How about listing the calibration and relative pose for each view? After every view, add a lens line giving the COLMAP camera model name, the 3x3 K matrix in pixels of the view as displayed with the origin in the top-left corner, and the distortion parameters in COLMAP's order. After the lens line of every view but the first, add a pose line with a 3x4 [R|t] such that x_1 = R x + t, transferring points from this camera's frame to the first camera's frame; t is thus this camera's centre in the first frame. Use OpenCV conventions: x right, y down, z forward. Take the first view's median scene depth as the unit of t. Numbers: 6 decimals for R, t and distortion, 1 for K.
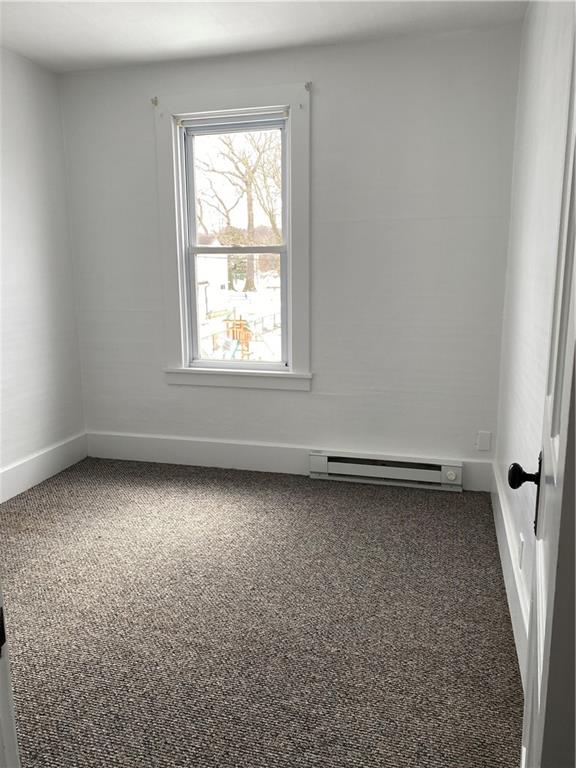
lens RADIAL K [[591.3, 0, 287.6], [0, 591.3, 385.6], [0, 0, 1]] dist [0.014145, -0.014455]
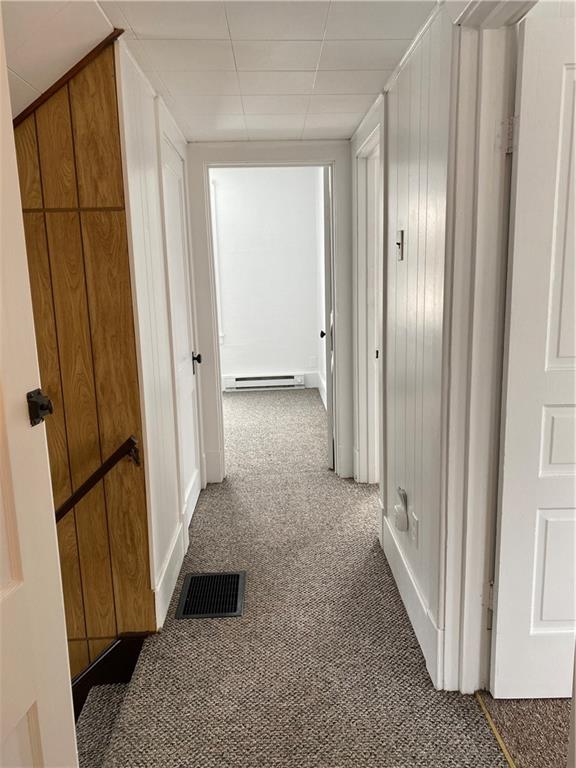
lens RADIAL K [[591.3, 0, 288.7], [0, 591.3, 384.6], [0, 0, 1]] dist [0.014145, -0.014455]
pose [[0.958206, -0.060149, 0.279684, -0.323610], [0.061860, 0.998081, 0.002717, 0.158253], [-0.279311, 0.014698, 0.960088, -0.928047]]
